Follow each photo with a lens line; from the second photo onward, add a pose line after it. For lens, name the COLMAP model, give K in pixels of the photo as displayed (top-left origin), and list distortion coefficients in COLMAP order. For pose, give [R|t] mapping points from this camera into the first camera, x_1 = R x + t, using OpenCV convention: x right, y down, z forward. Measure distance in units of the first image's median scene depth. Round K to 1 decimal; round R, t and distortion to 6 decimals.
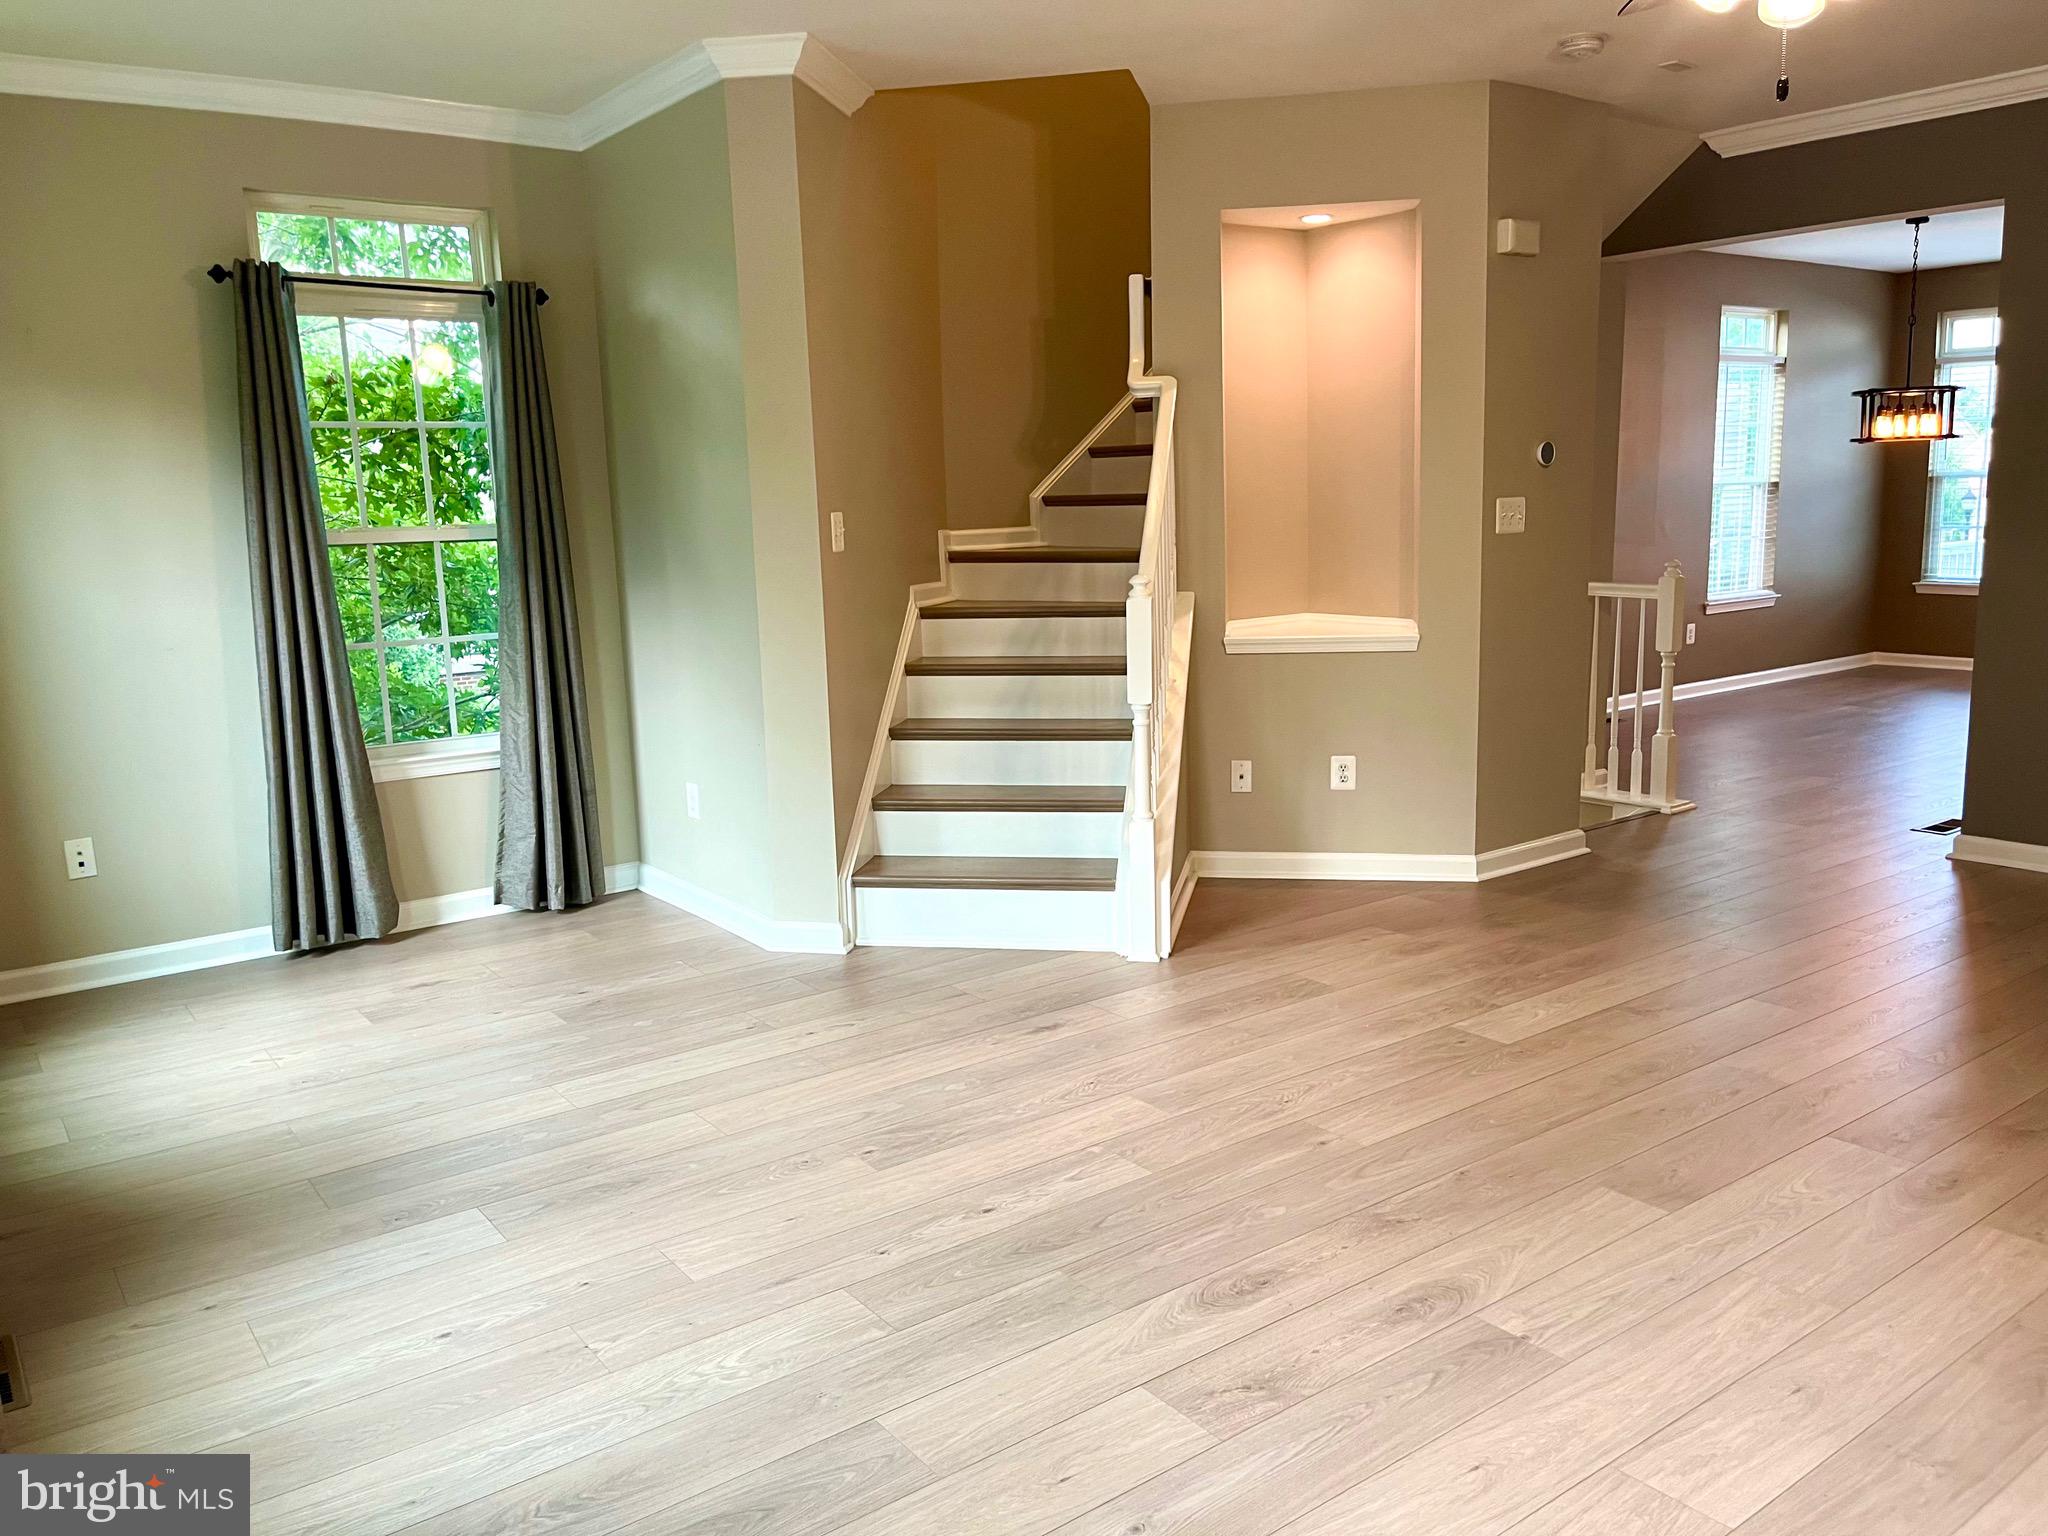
lens RADIAL K [[1554.3, 0, 1003.7], [0, 1554.3, 763.7], [0, 0, 1]] dist [0.059065, -0.068872]
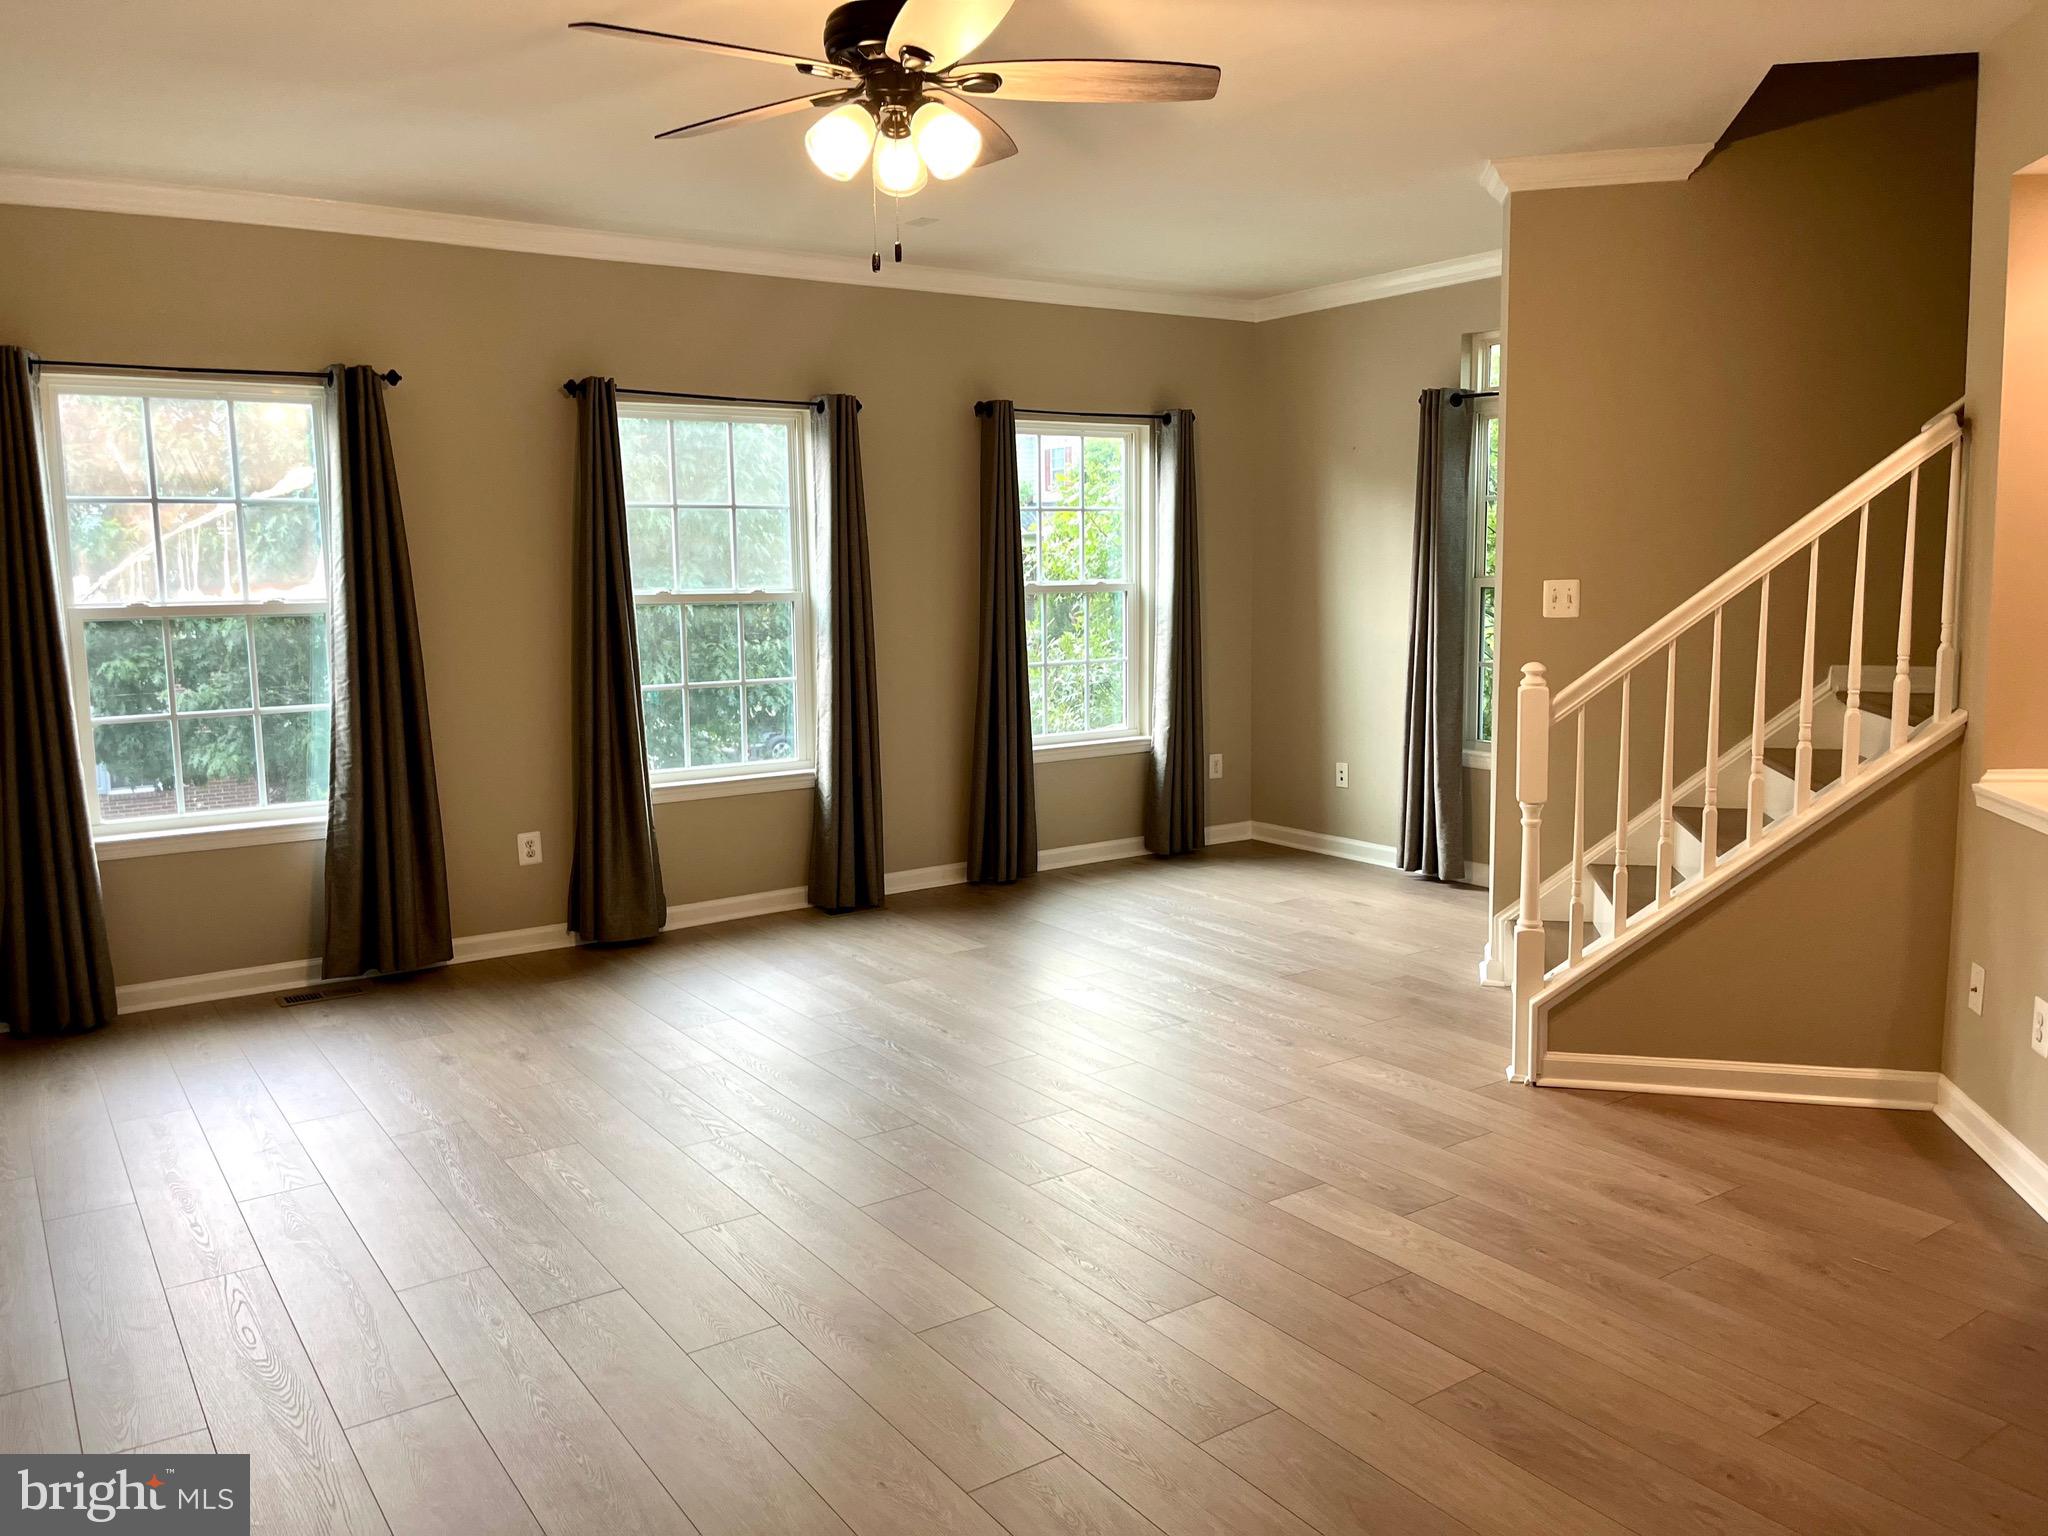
lens RADIAL K [[1554.3, 0, 1037.0], [0, 1554.3, 762.1], [0, 0, 1]] dist [0.059065, -0.068872]
pose [[-0.029966, 0.158611, -0.986886, 0.495259], [-0.154686, 0.974699, 0.161349, -0.080669], [0.987509, 0.157493, -0.004673, 0.352419]]
